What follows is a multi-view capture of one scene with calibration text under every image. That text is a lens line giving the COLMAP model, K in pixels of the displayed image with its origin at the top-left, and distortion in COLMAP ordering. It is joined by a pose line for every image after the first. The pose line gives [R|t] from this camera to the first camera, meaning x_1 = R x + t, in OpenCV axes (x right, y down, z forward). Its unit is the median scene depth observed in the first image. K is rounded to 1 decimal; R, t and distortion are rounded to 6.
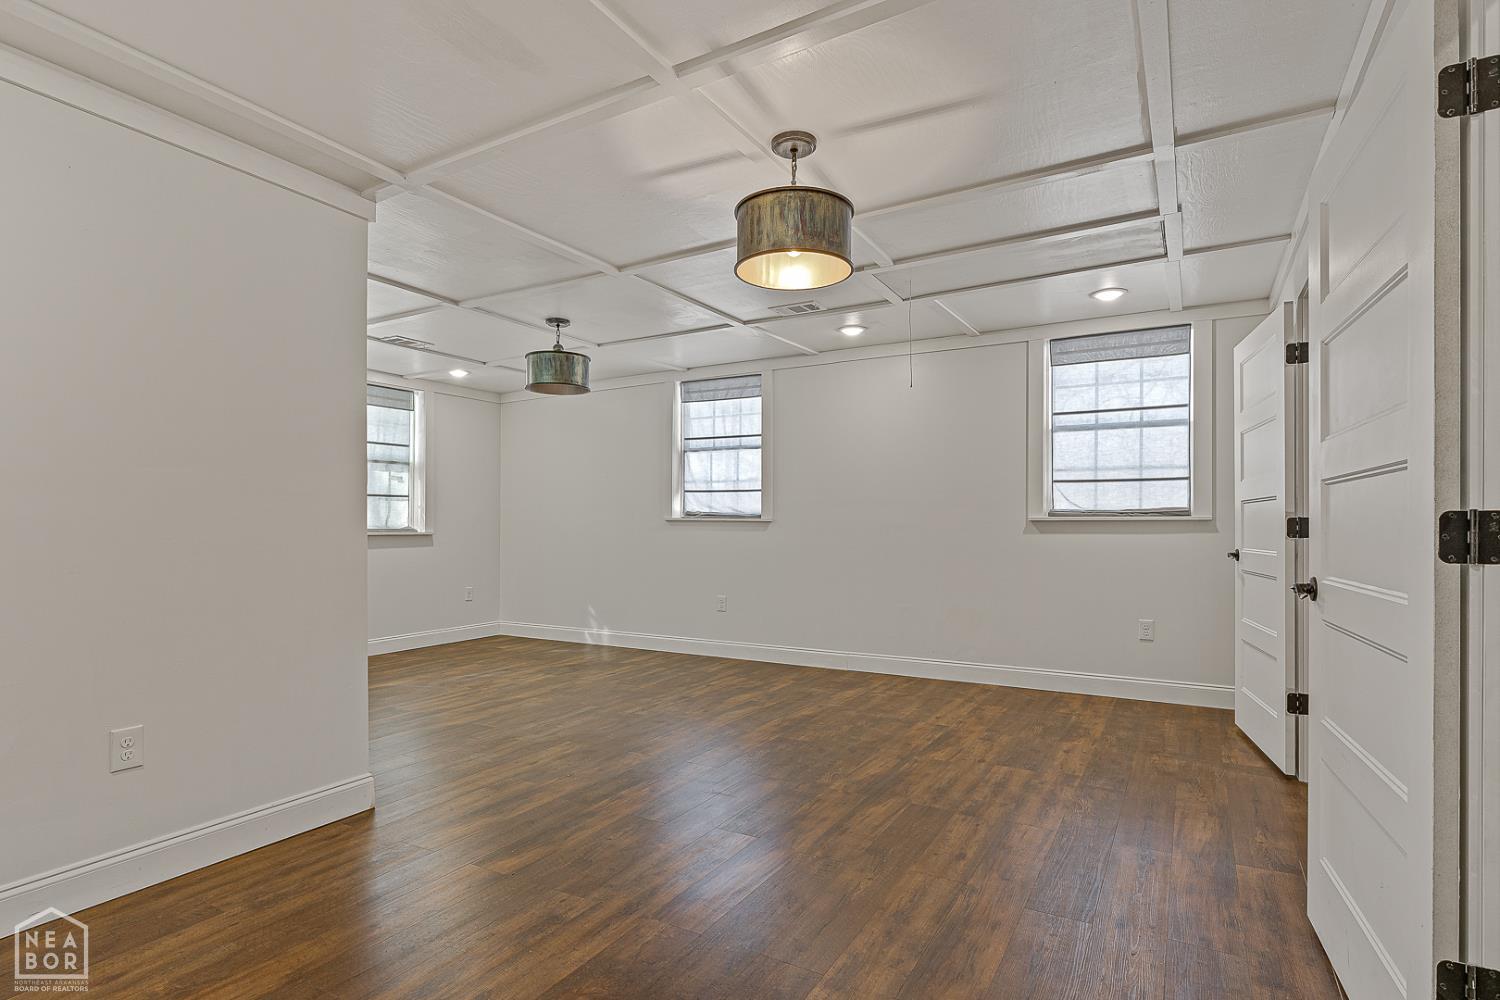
lens RADIAL K [[764.4, 0, 754.5], [0, 764.4, 509.6], [0, 0, 1]] dist [-0.003138, -0.003121]
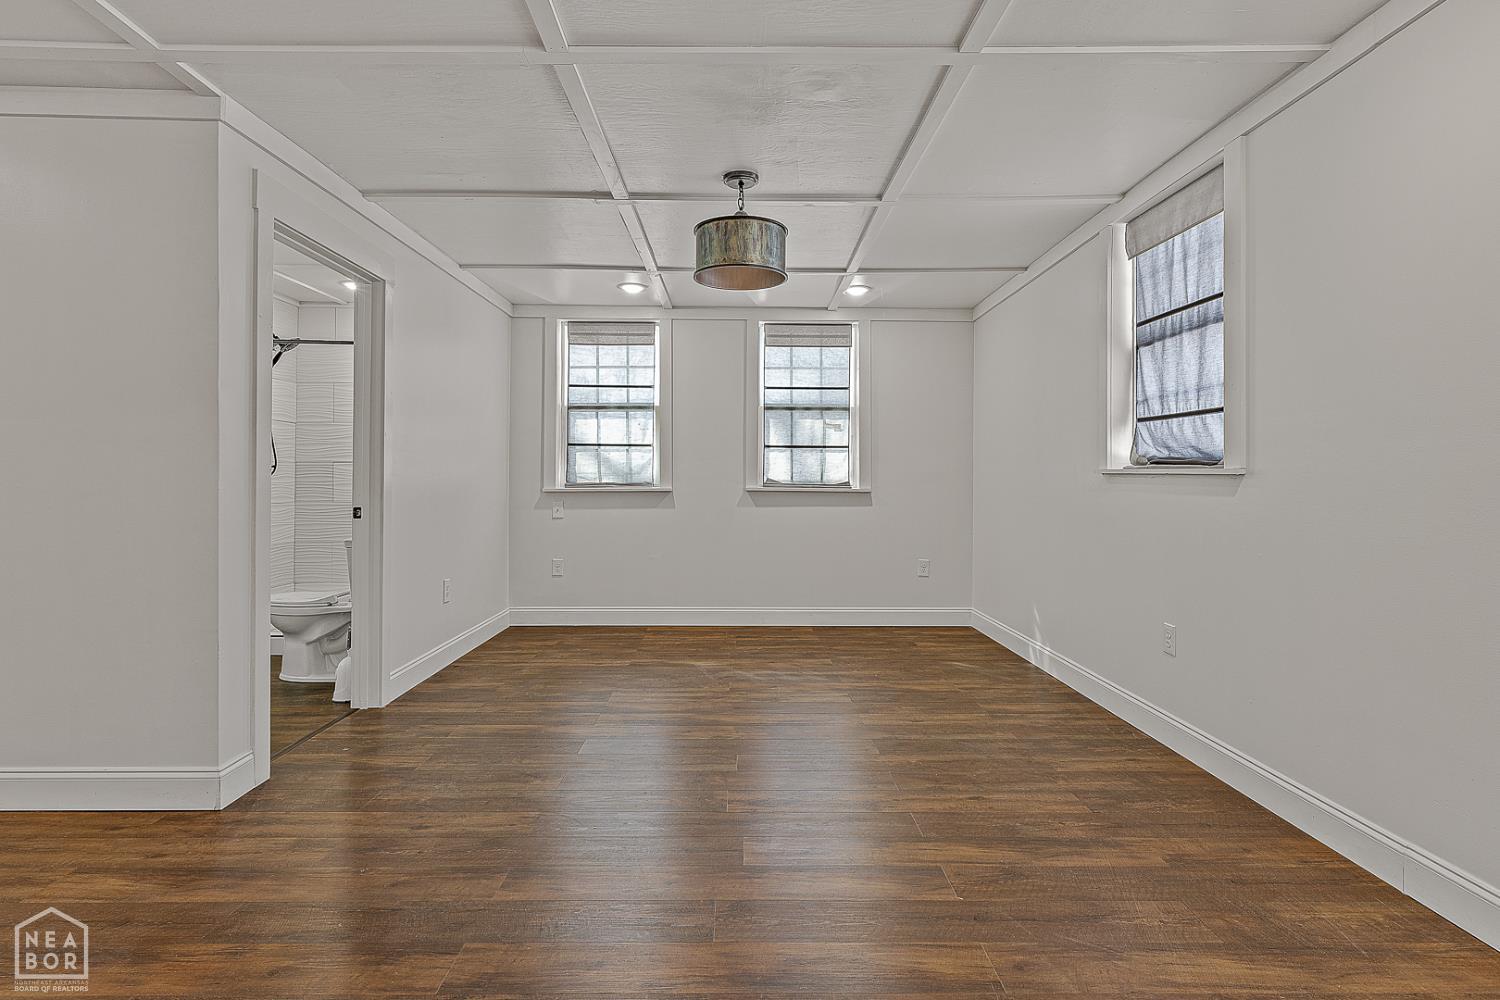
lens RADIAL K [[764.4, 0, 737.2], [0, 764.4, 464.1], [0, 0, 1]] dist [-0.003138, -0.003121]
pose [[0.506784, -0.014450, -0.861952, 0.231267], [0.010733, 0.999888, -0.010453, 0.009908], [0.862006, -0.003954, 0.506882, 0.471877]]
